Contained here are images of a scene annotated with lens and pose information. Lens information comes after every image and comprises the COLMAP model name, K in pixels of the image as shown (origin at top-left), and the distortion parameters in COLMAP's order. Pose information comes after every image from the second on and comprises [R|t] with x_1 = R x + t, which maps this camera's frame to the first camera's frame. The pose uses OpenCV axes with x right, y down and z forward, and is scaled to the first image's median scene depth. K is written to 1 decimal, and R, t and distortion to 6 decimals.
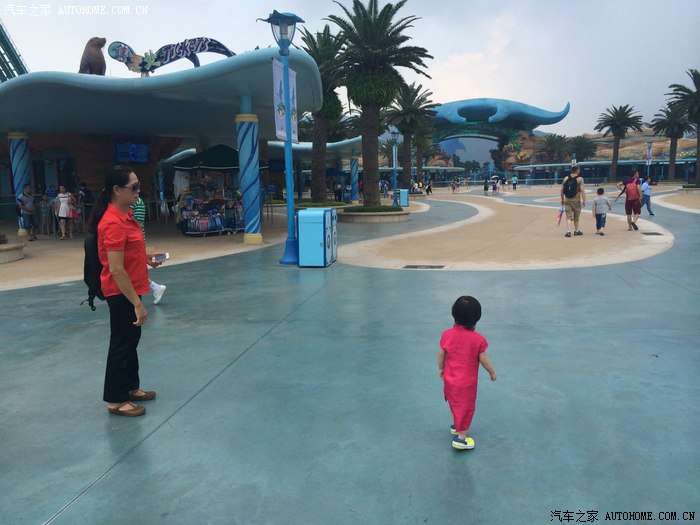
lens RADIAL K [[611.8, 0, 349.4], [0, 611.8, 265.8], [0, 0, 1]] dist [0.063929, -0.067408]
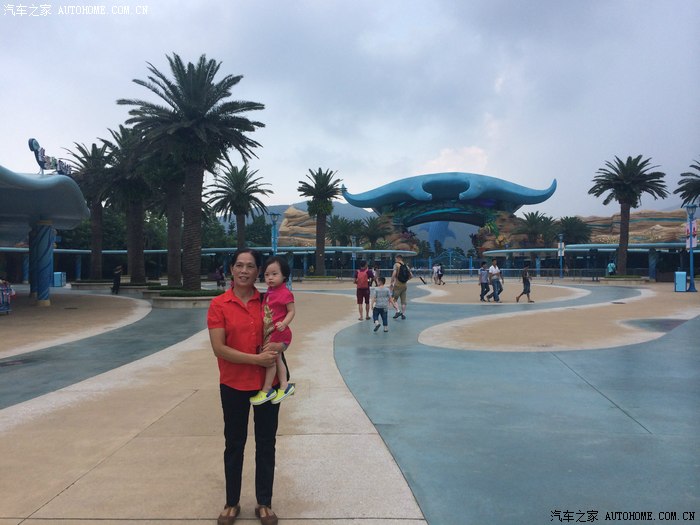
lens RADIAL K [[611.8, 0, 346.5], [0, 611.8, 263.1], [0, 0, 1]] dist [0.063929, -0.067408]
pose [[0.999828, 0.018525, 0.000945, 0.101630], [-0.018201, 0.989586, -0.142788, -0.037540], [-0.003580, 0.142746, 0.989753, 0.263293]]
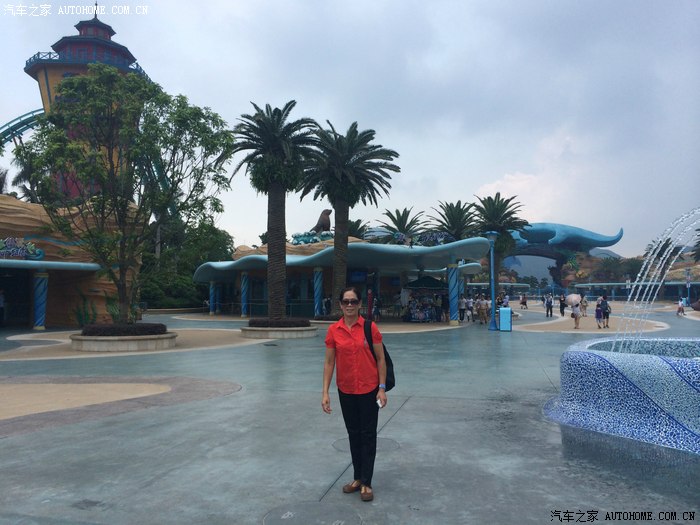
lens RADIAL K [[611.8, 0, 347.7], [0, 611.8, 263.6], [0, 0, 1]] dist [0.063929, -0.067408]
pose [[0.995906, 0.019247, -0.088319, -0.049011], [-0.034987, 0.982988, -0.180305, 0.020669], [0.083346, 0.182657, 0.979638, -0.156110]]
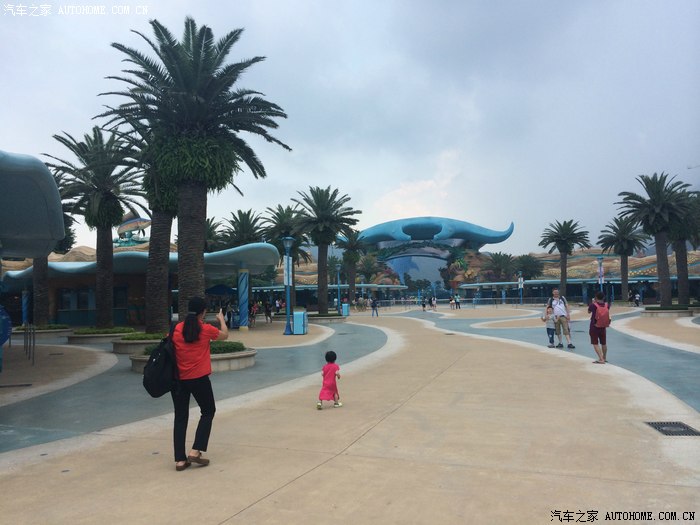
lens RADIAL K [[611.8, 0, 351.4], [0, 611.8, 257.5], [0, 0, 1]] dist [0.063929, -0.067408]
pose [[0.997438, 0.004496, 0.071391, 0.035627], [0.010168, 0.978976, -0.203720, -0.013117], [-0.070806, 0.203924, 0.976423, 0.088082]]
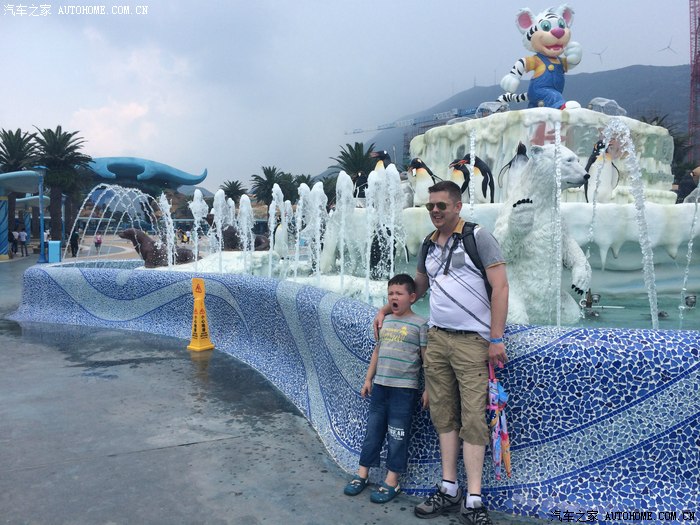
lens RADIAL K [[611.8, 0, 347.8], [0, 611.8, 263.9], [0, 0, 1]] dist [0.063929, -0.067408]
pose [[0.855399, -0.000196, 0.517970, -0.036477], [0.044250, 0.996372, -0.072700, 0.025575], [-0.516076, 0.085107, 0.852304, -0.191754]]
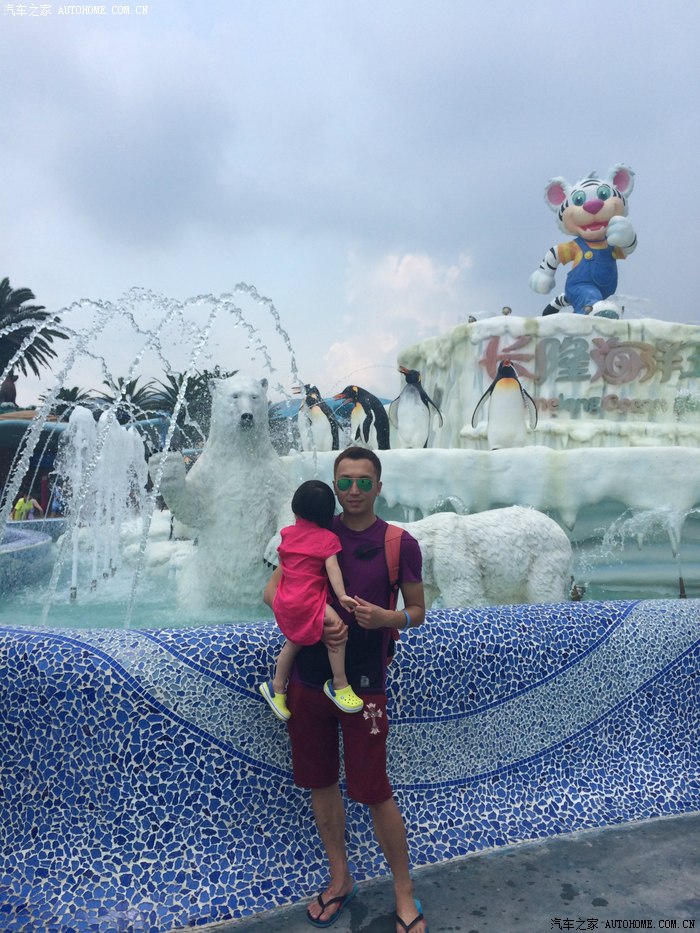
lens RADIAL K [[815.4, 0, 348.1], [0, 815.4, 467.5], [0, 0, 1]] dist [0.063929, -0.067408]
pose [[0.988982, 0.036624, 0.143436, 0.025367], [-0.014171, 0.987887, -0.154527, 0.027189], [-0.147358, 0.150792, 0.977521, -0.219005]]
